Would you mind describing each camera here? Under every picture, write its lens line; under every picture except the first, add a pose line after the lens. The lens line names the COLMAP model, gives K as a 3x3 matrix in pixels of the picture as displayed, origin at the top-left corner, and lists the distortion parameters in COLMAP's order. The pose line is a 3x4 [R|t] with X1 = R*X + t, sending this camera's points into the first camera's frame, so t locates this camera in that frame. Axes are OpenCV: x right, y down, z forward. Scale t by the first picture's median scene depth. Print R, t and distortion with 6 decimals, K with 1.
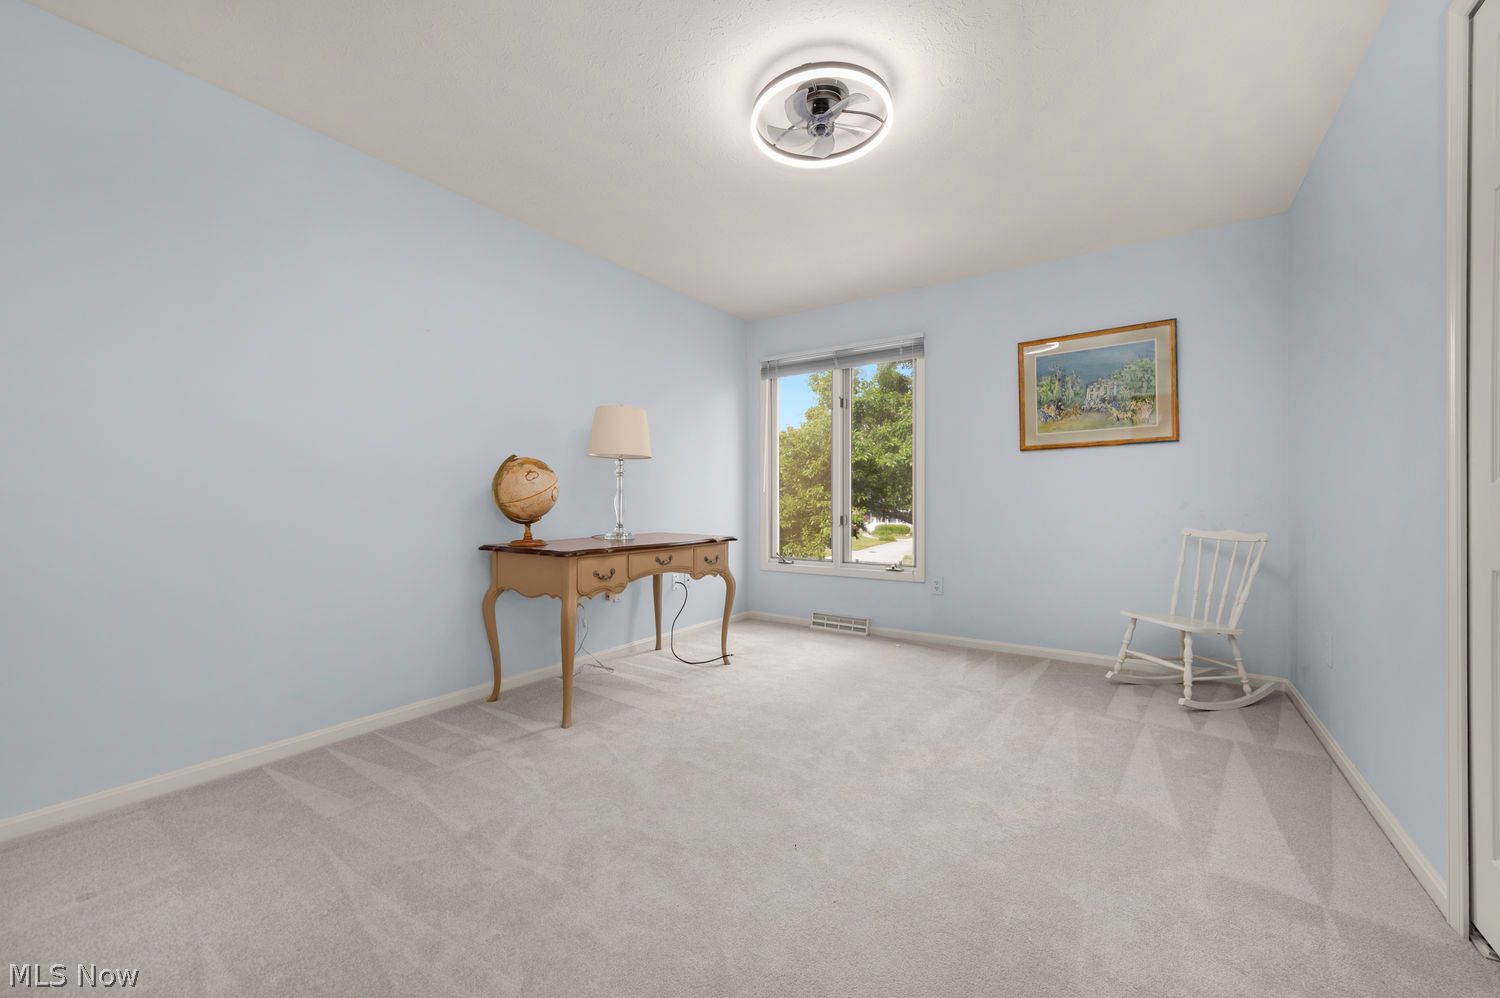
lens RADIAL K [[621.5, 0, 748.1], [0, 621.5, 499.8], [0, 0, 1]] dist [0.009067, -0.000283]
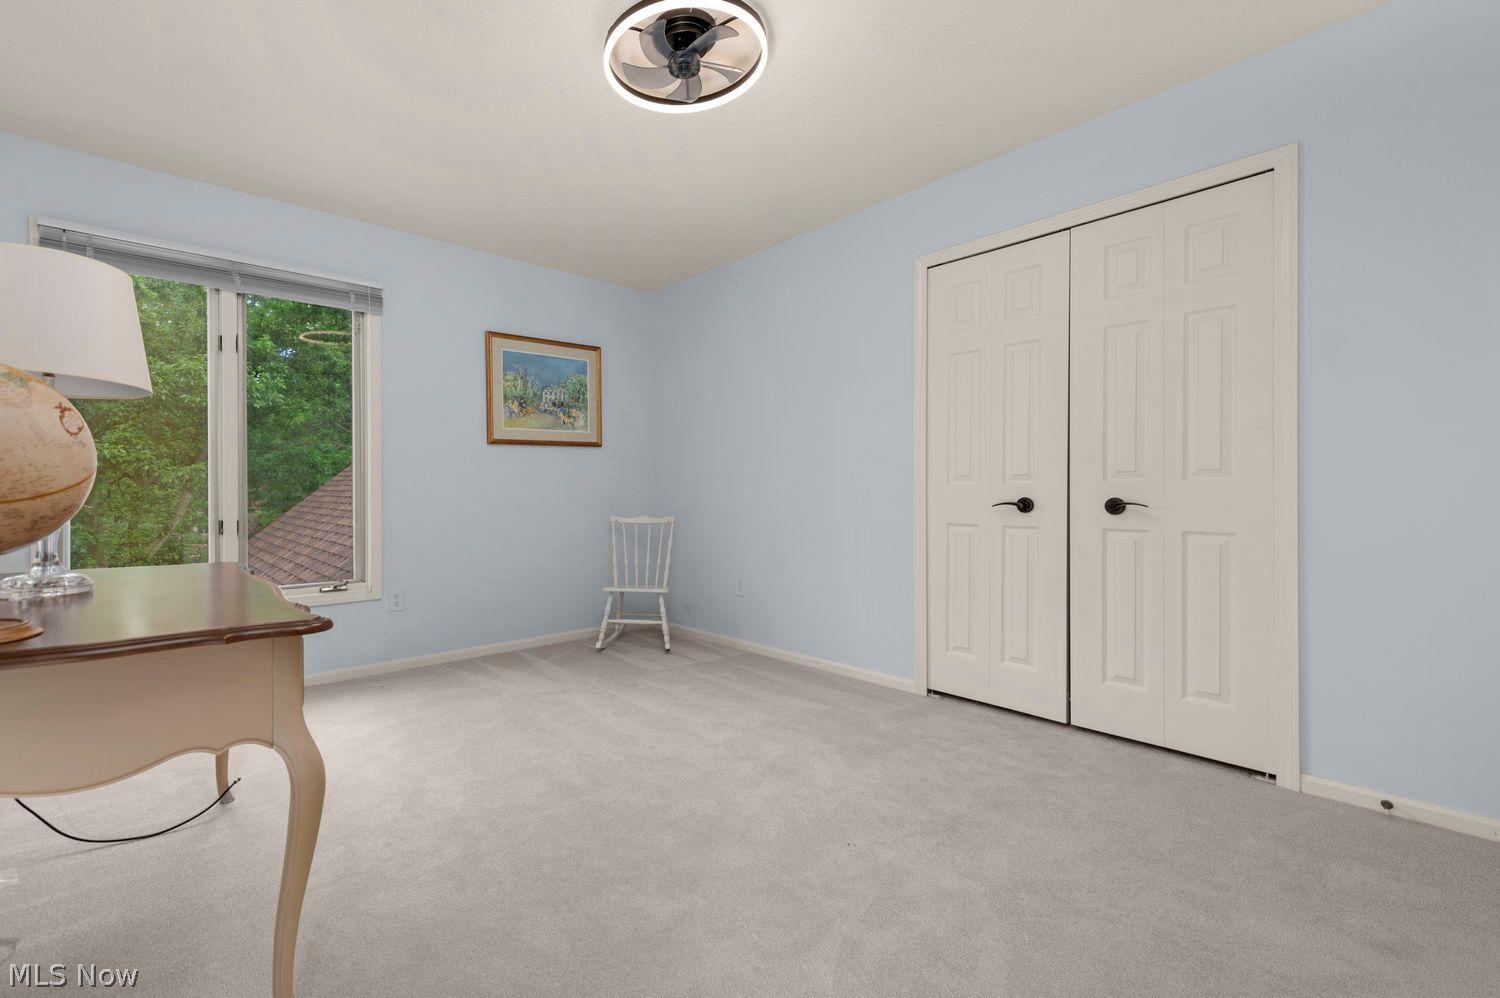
lens RADIAL K [[590.5, 0, 775.4], [0, 590.5, 497.8], [0, 0, 1]] dist [0.009531, -0.000658]
pose [[0.266459, -0.009537, 0.963799, -0.347710], [0.000972, 0.999953, 0.009626, -0.003084], [-0.963846, -0.001628, 0.266456, 0.346319]]
